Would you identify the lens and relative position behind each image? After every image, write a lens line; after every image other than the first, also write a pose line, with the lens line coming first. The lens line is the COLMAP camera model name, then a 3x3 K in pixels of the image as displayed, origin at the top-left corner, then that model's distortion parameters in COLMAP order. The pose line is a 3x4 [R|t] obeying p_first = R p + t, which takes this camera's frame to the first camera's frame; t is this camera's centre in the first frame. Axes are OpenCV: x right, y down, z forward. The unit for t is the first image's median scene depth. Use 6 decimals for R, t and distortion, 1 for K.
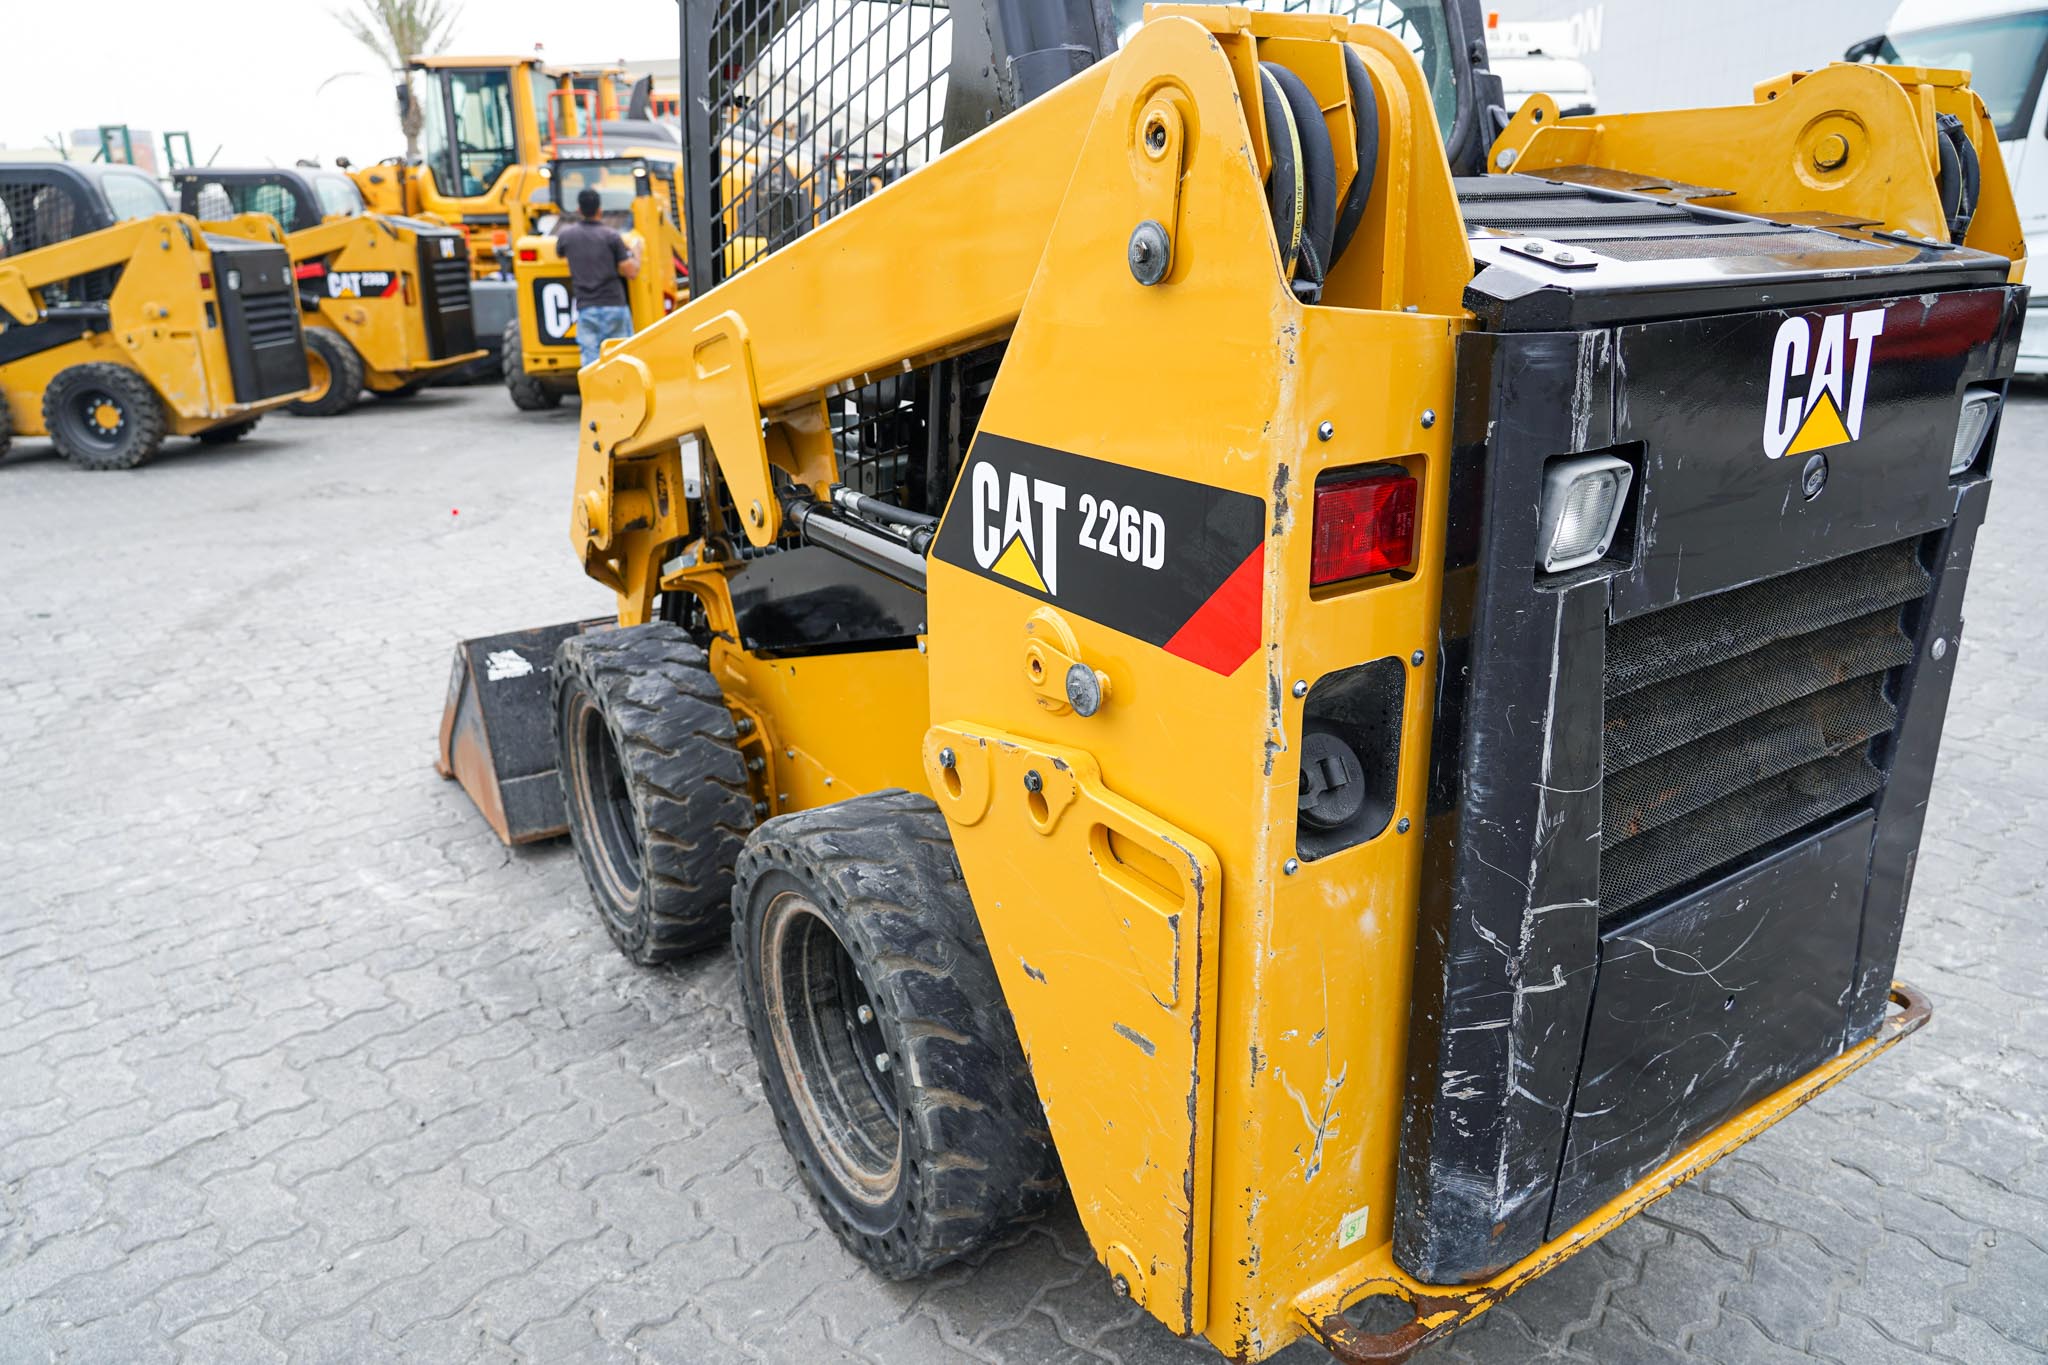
lens RADIAL K [[1386.4, 0, 1016.1], [0, 1386.4, 673.4], [0, 0, 1]] dist [-0.032420, 0.016263]
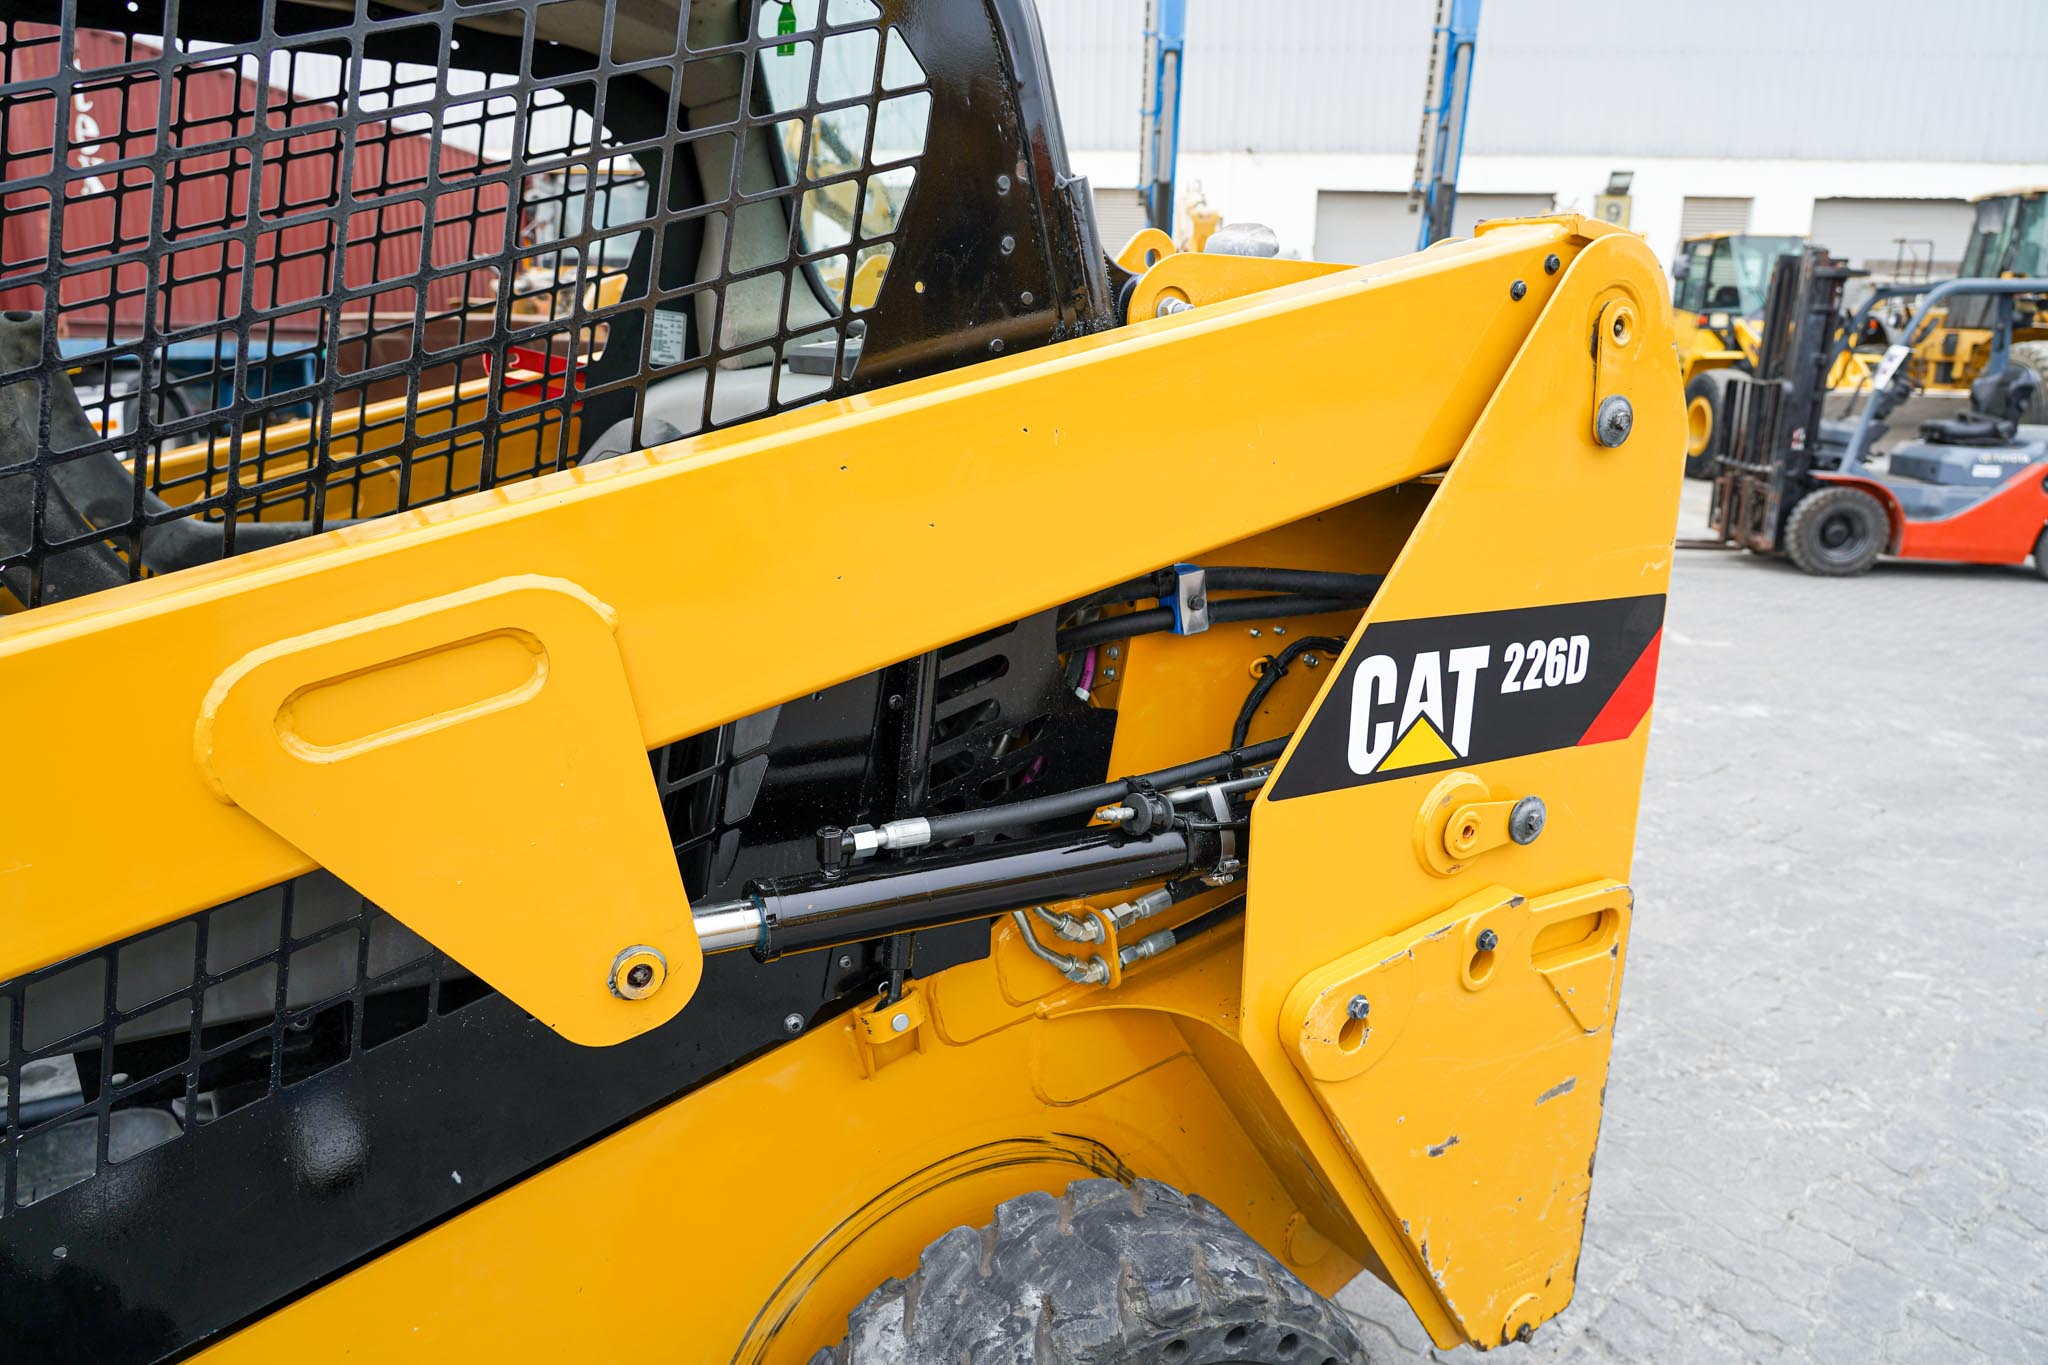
lens RADIAL K [[1386.4, 0, 1029.5], [0, 1386.4, 676.5], [0, 0, 1]] dist [-0.032420, 0.016263]
pose [[0.027944, -0.213619, 0.976517, -0.892240], [0.293425, 0.935616, 0.196275, -0.377039], [-0.955574, 0.281050, 0.088826, 1.131205]]
